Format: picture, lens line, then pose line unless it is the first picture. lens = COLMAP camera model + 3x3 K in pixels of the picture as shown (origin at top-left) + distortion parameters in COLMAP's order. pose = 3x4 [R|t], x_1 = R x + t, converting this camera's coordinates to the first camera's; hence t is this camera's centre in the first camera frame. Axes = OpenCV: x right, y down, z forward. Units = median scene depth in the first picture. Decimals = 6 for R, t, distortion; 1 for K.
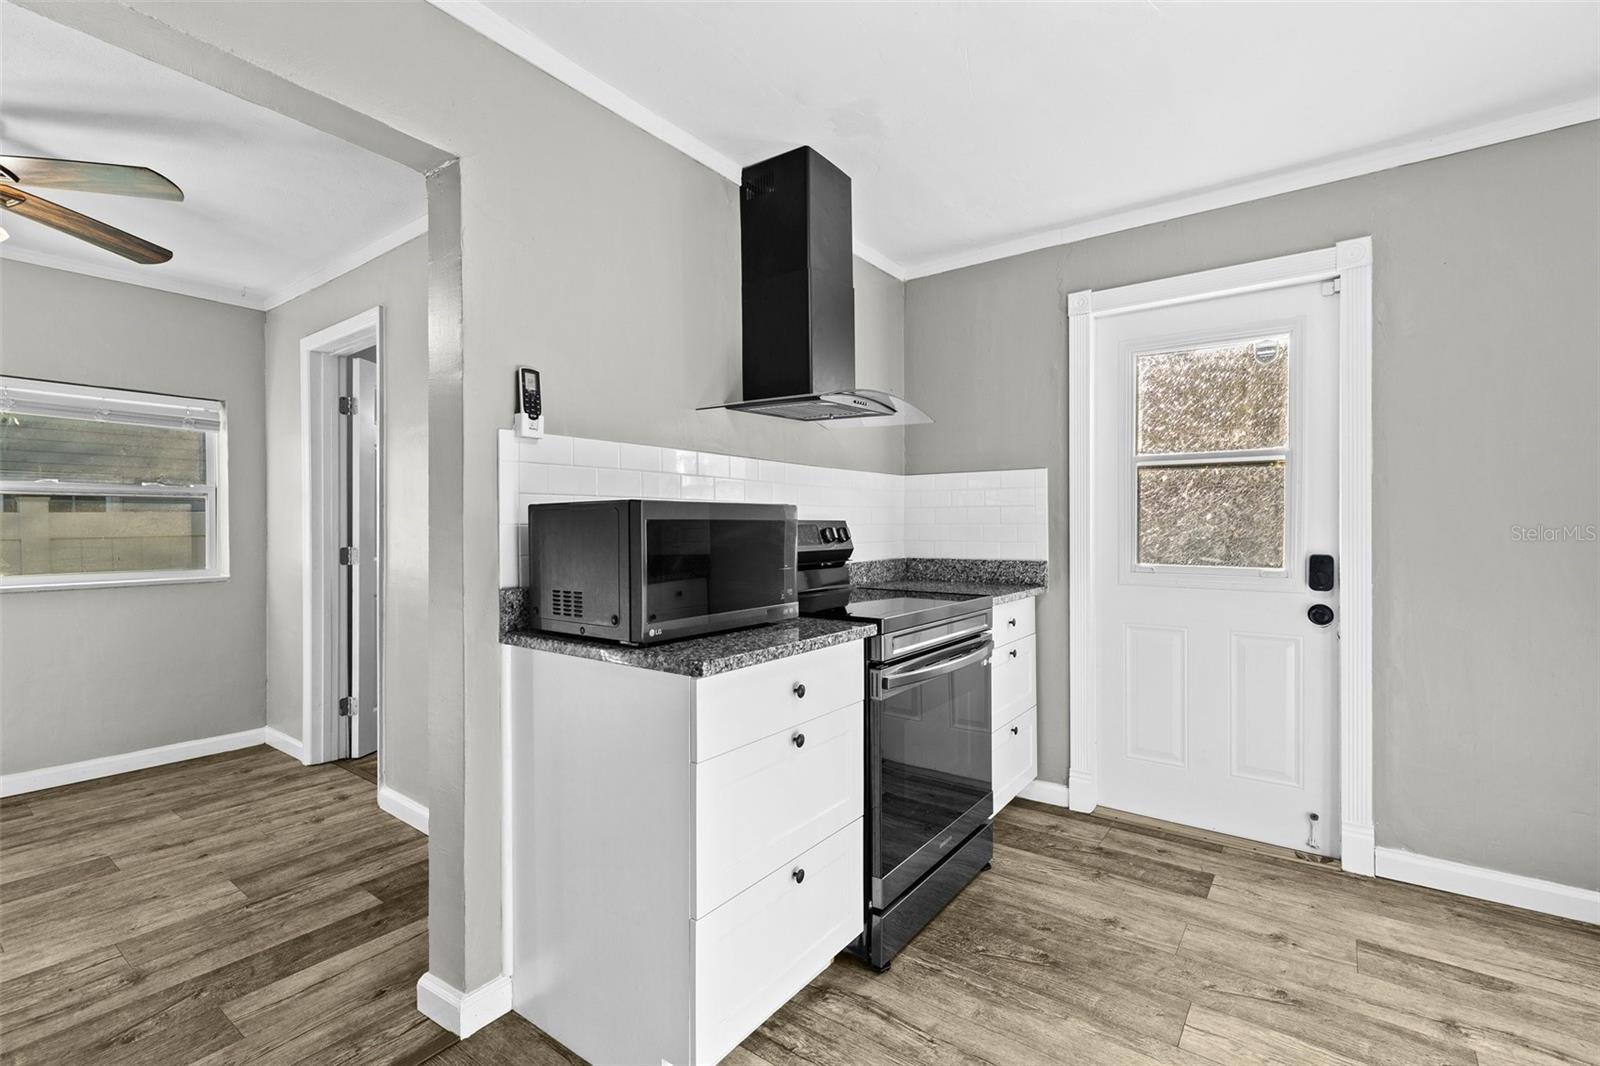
lens RADIAL K [[713.7, 0, 793.3], [0, 713.7, 527.8], [0, 0, 1]] dist [-0.000046, 0.000953]
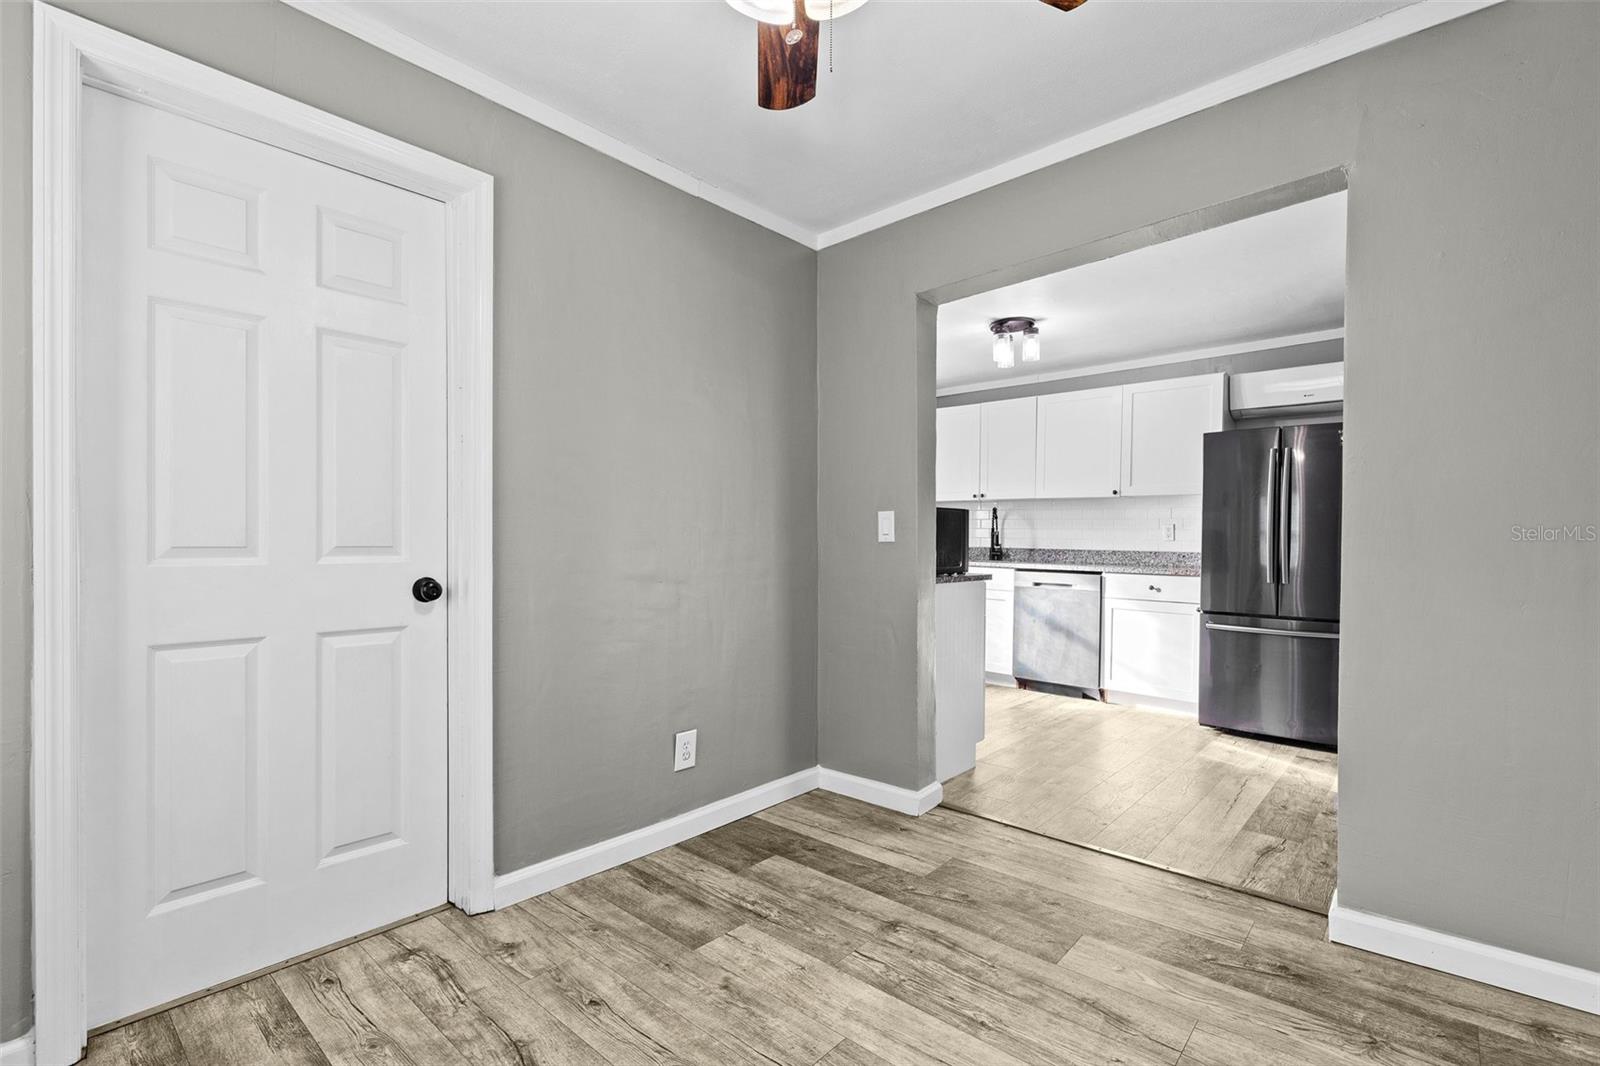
lens RADIAL K [[713.7, 0, 793.0], [0, 713.7, 542.3], [0, 0, 1]] dist [-0.000046, 0.000953]
pose [[0.104238, -0.001450, 0.994551, -1.438243], [-0.006912, 0.999974, 0.002182, 0.034404], [-0.994528, -0.007102, 0.104225, 0.744600]]
